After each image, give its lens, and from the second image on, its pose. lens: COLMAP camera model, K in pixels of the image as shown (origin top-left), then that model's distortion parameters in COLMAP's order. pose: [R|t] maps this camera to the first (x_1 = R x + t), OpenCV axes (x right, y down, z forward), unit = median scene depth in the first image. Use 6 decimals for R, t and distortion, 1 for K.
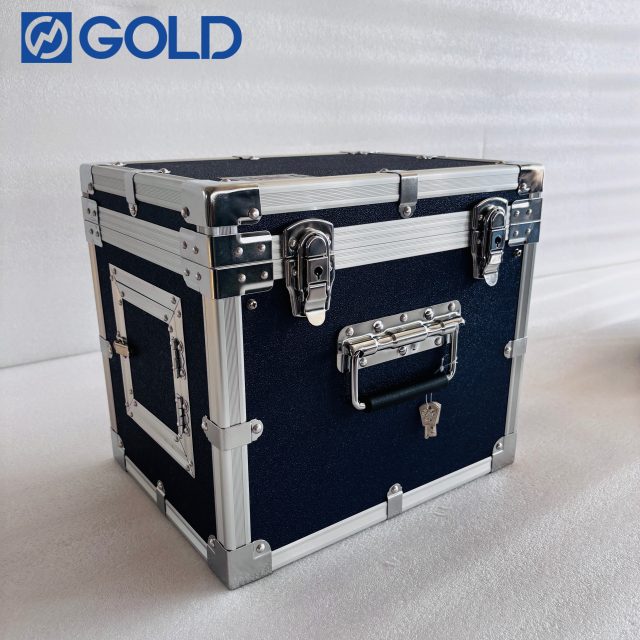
lens RADIAL K [[644.9, 0, 319.6], [0, 644.9, 349.6], [0, 0, 1]] dist [0.038623, -0.021538]
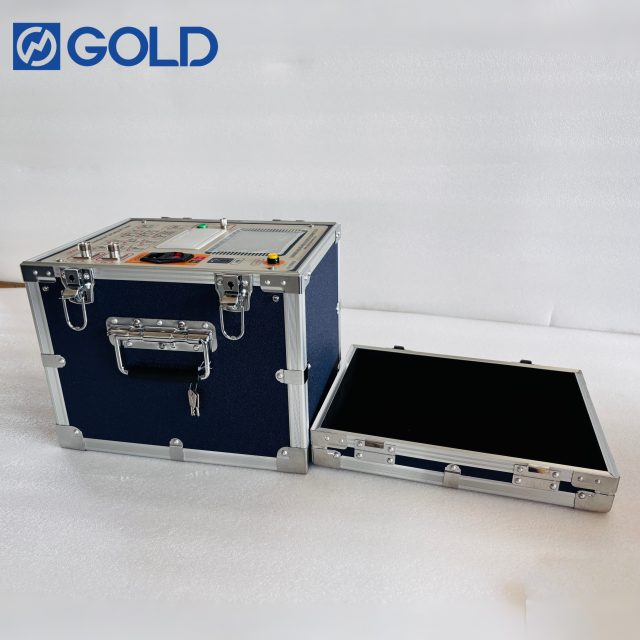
lens RADIAL K [[644.9, 0, 319.6], [0, 644.9, 349.6], [0, 0, 1]] dist [0.038623, -0.021538]
pose [[0.669883, 0.292236, -0.682535, 1.265248], [-0.229031, 0.955785, 0.184445, -0.313913], [0.706259, 0.032765, 0.707195, 0.231954]]
